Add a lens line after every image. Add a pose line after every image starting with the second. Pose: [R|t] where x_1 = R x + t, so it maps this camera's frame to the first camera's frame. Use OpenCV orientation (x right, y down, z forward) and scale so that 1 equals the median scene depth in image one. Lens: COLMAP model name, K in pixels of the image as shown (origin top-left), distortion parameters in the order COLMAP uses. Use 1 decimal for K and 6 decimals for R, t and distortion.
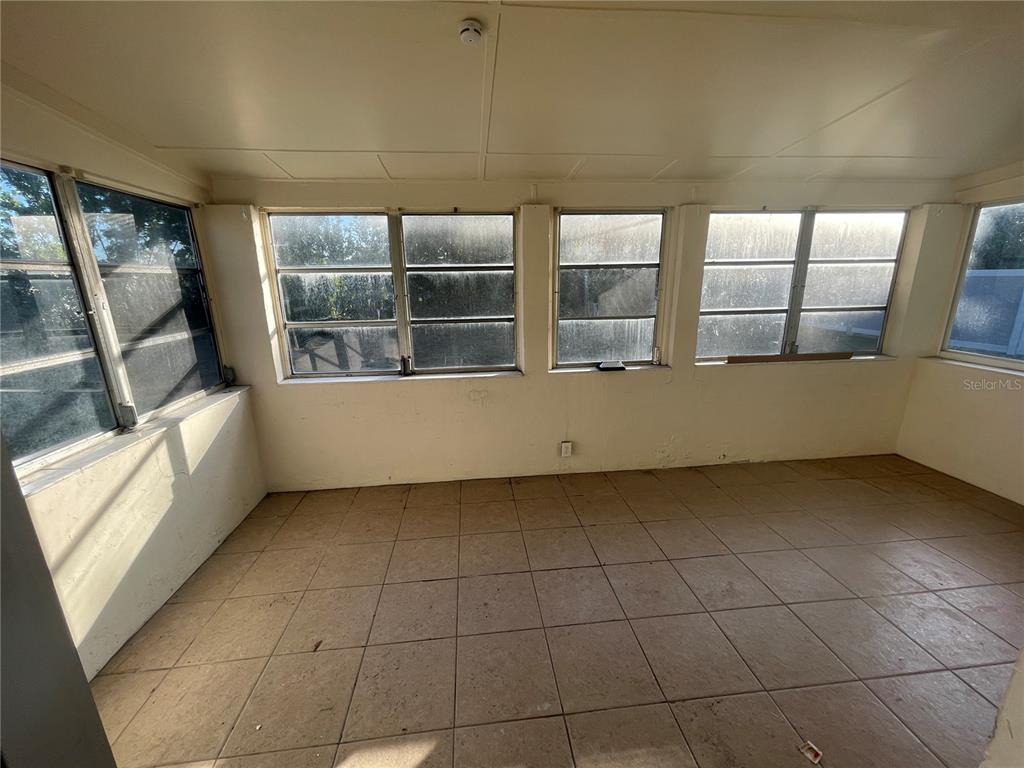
lens RADIAL K [[413.4, 0, 509.1], [0, 413.4, 387.4], [0, 0, 1]] dist [-0.002189, -0.000547]
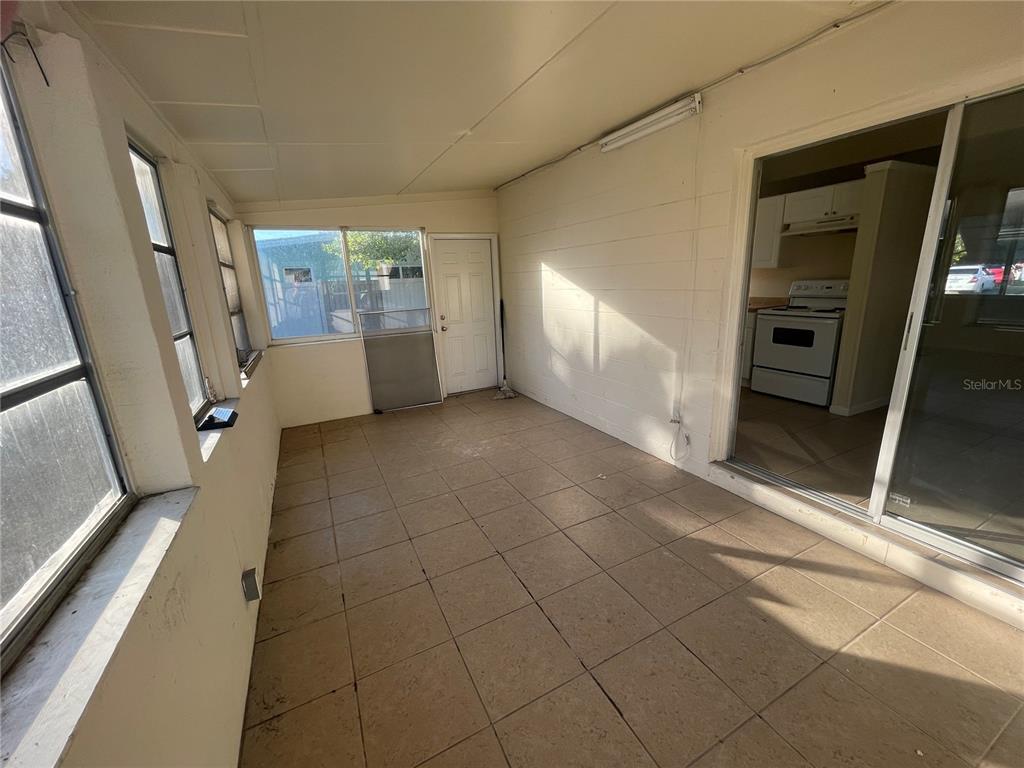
lens RADIAL K [[413.4, 0, 509.1], [0, 413.4, 387.4], [0, 0, 1]] dist [-0.002189, -0.000547]
pose [[-0.353367, -0.204570, 0.912843, -0.442321], [0.276517, 0.909353, 0.310830, -0.165913], [-0.893683, 0.362254, -0.264769, 0.812360]]
